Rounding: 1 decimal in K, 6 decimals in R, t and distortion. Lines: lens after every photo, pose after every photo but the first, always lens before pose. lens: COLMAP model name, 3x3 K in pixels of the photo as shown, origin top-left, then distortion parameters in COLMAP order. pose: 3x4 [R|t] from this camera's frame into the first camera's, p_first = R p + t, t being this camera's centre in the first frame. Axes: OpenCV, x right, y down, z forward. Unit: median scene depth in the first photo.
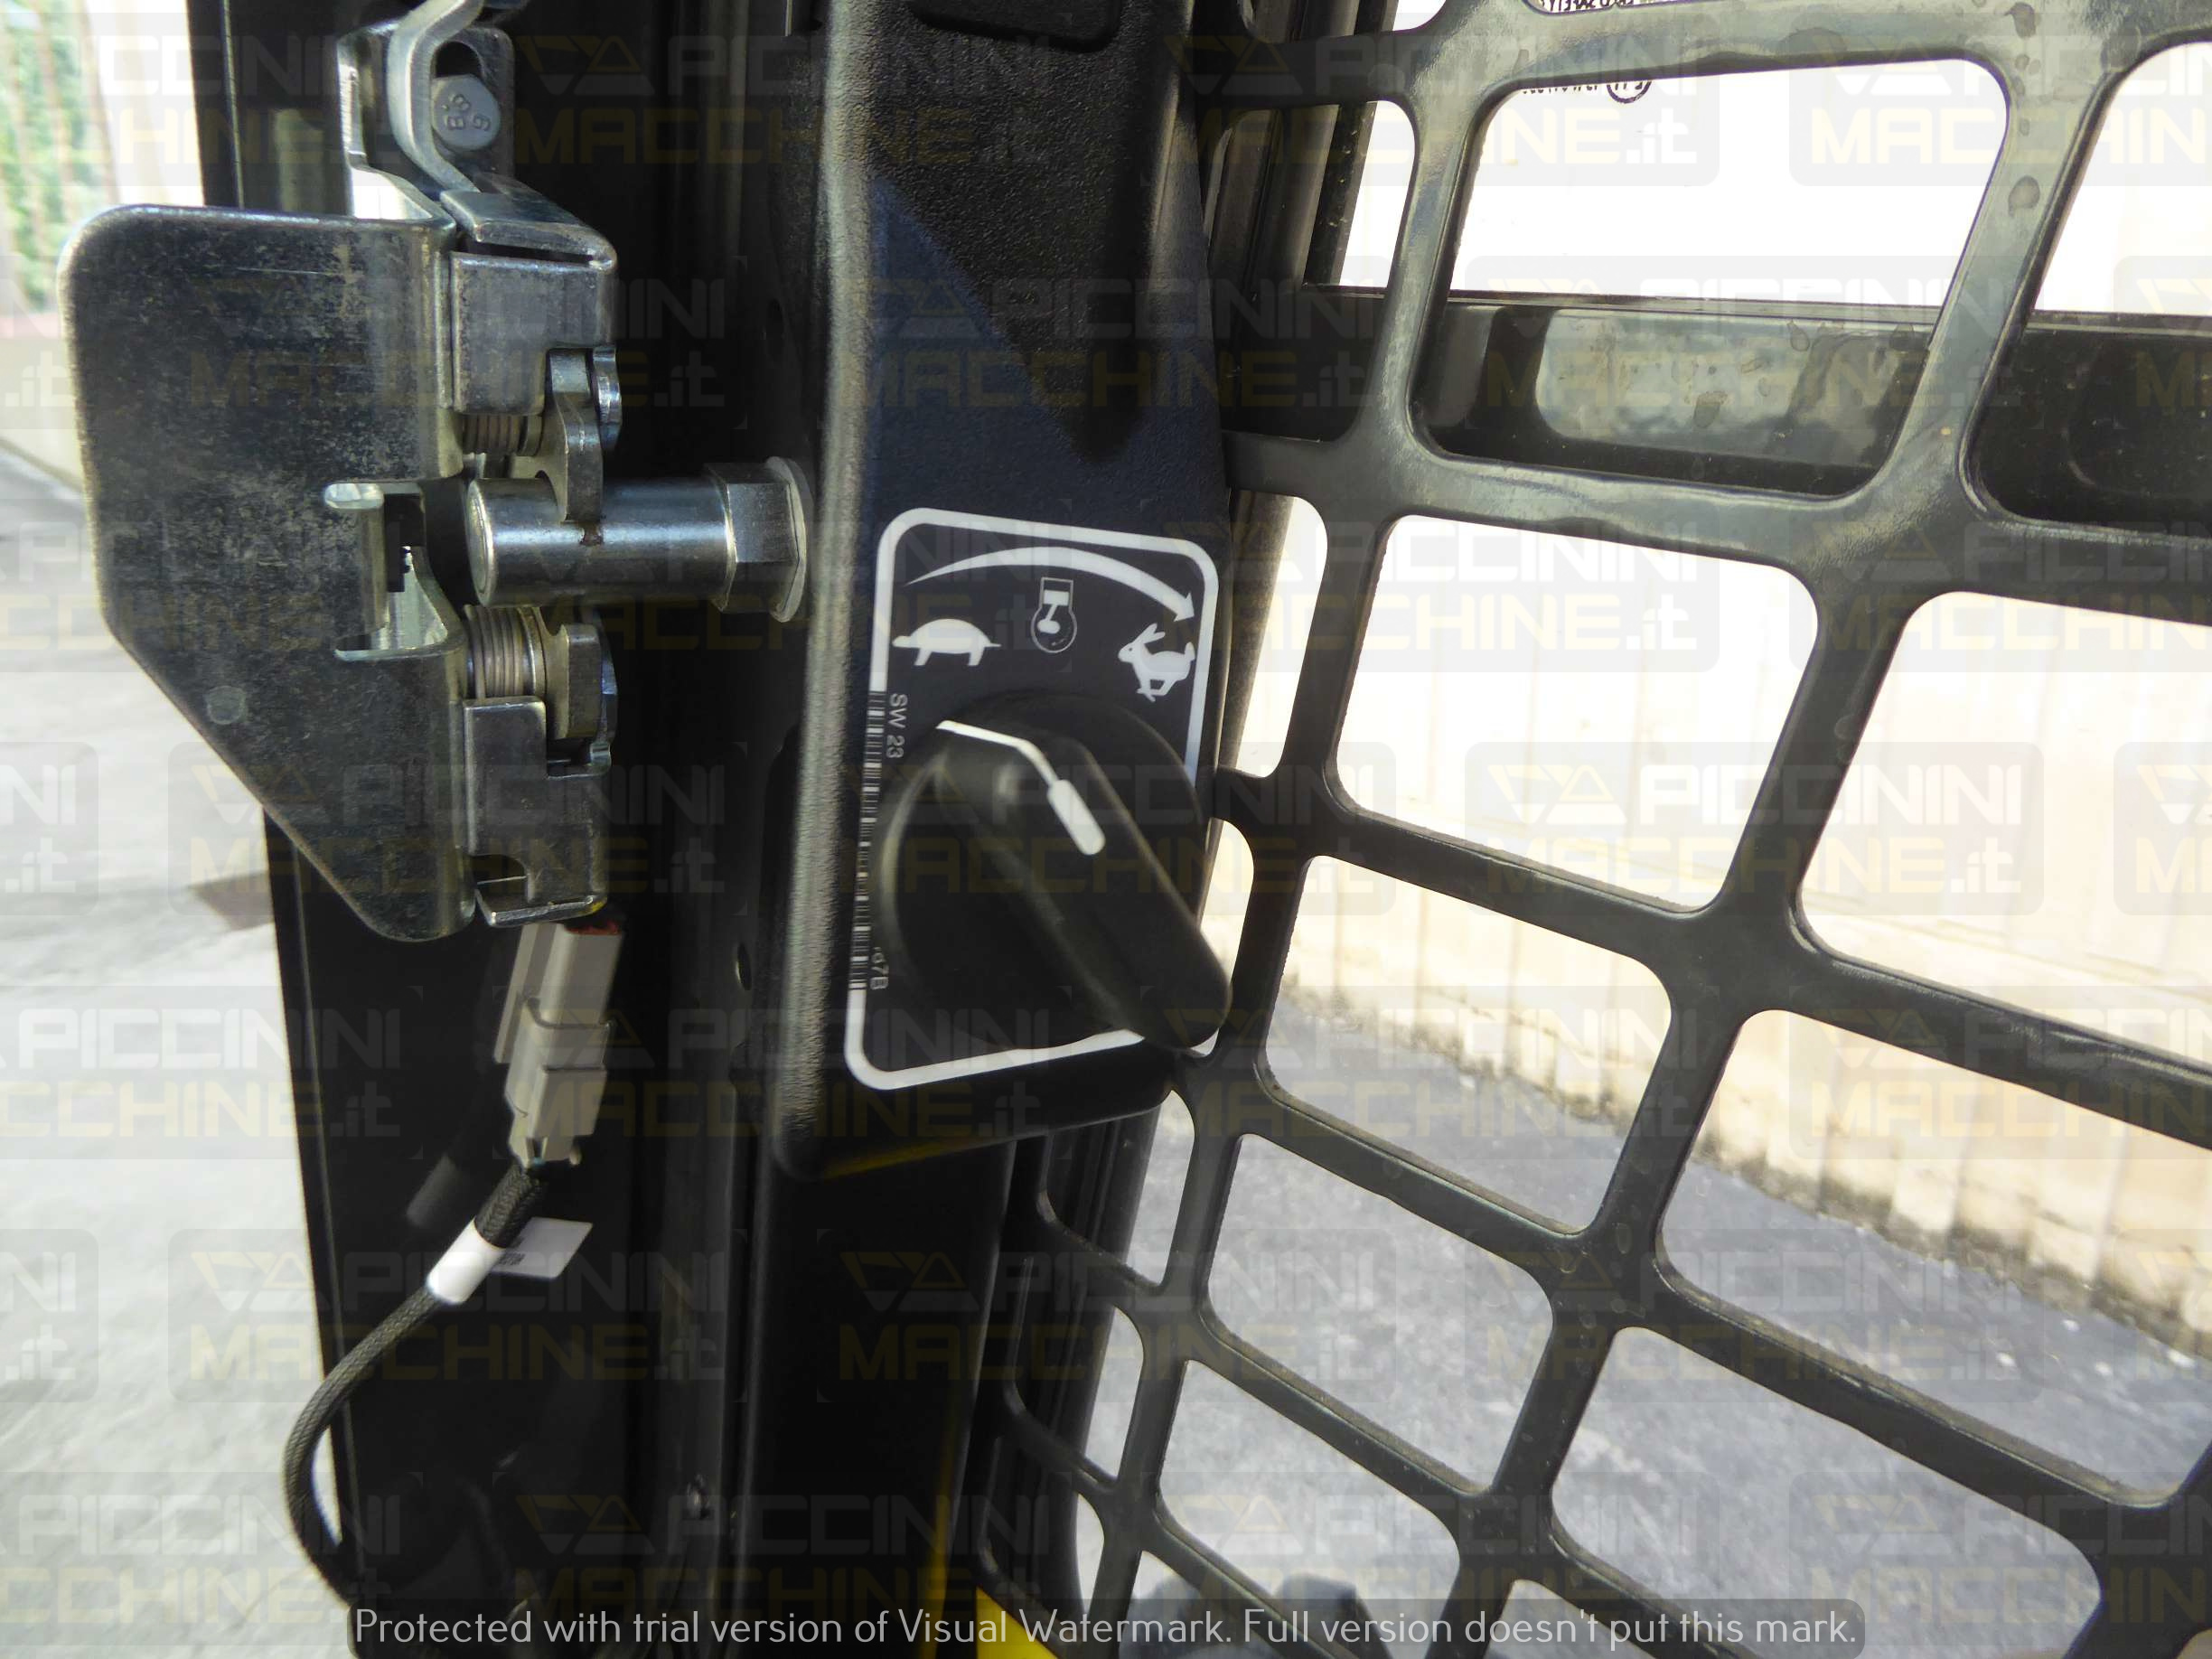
lens RADIAL K [[1627.5, 0, 1106.0], [0, 1627.5, 829.5], [0, 0, 1]] dist [0.000382, -0.000808]
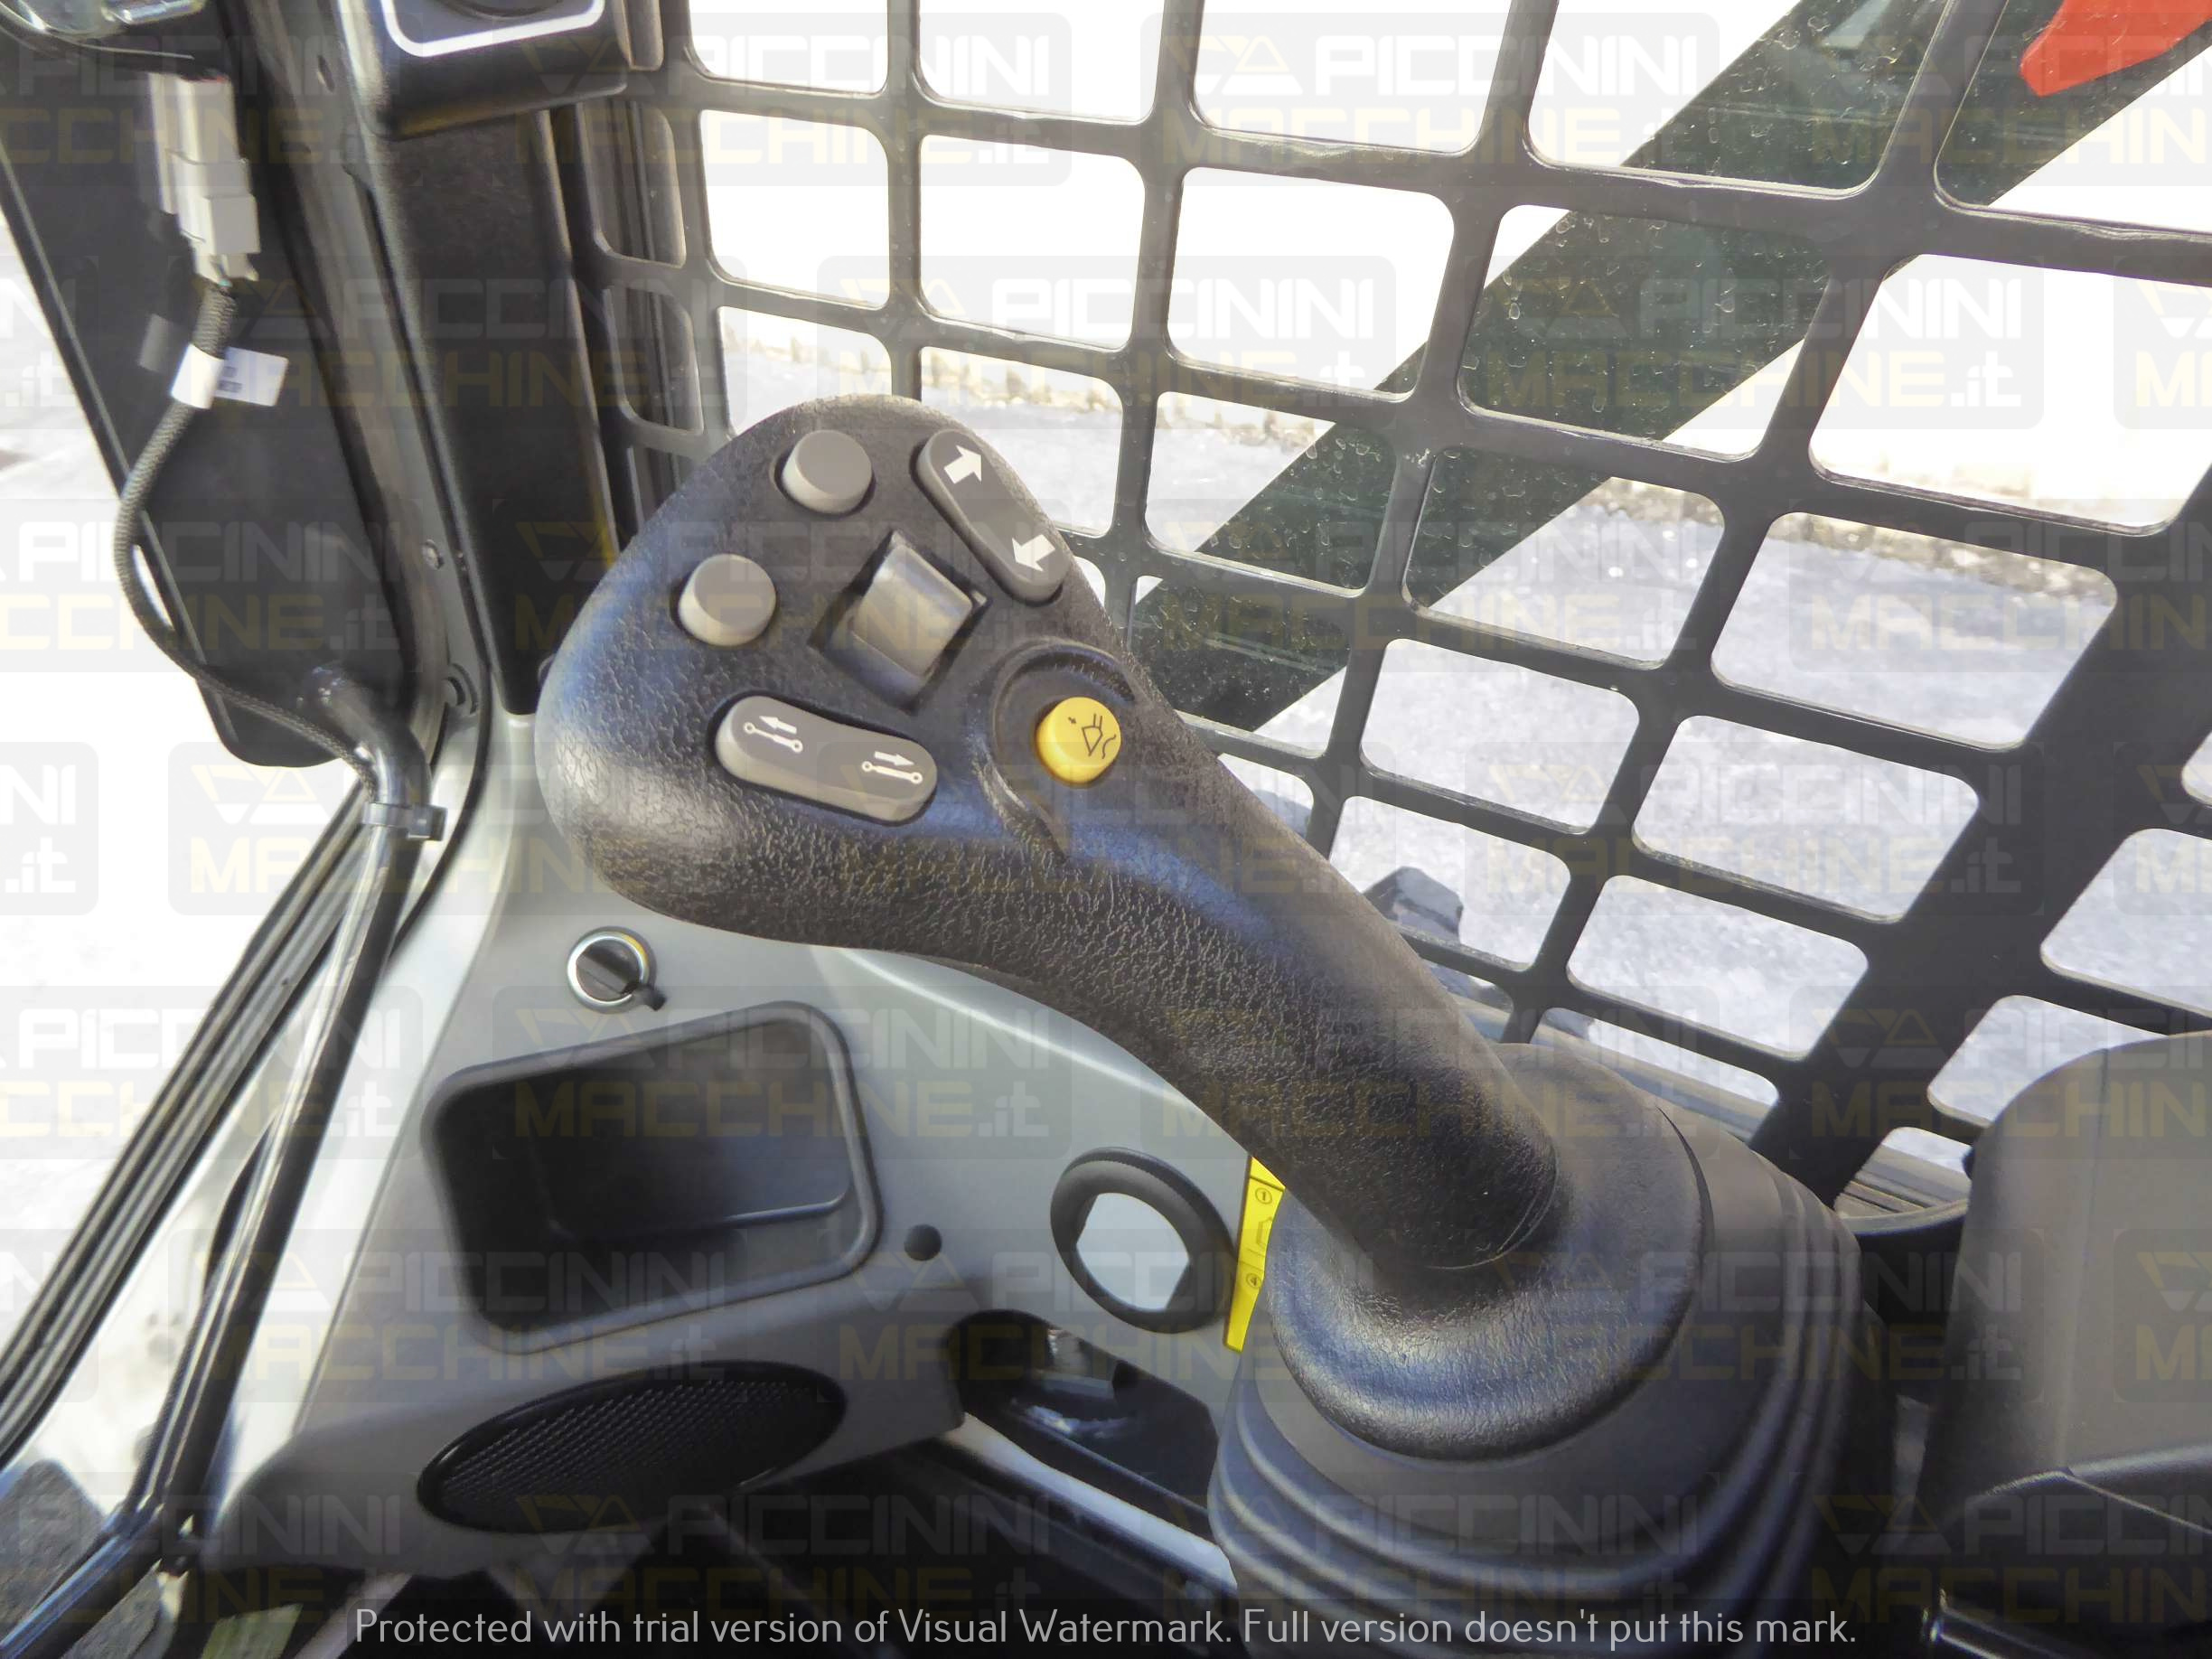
lens RADIAL K [[1586.6, 0, 1106.0], [0, 1586.6, 829.5], [0, 0, 1]] dist [-0.028844, -0.006186]
pose [[0.964329, -0.229854, 0.131286, 0.084877], [0.168928, 0.916228, 0.363304, 0.268273], [-0.203795, -0.328167, 0.922374, -0.504404]]
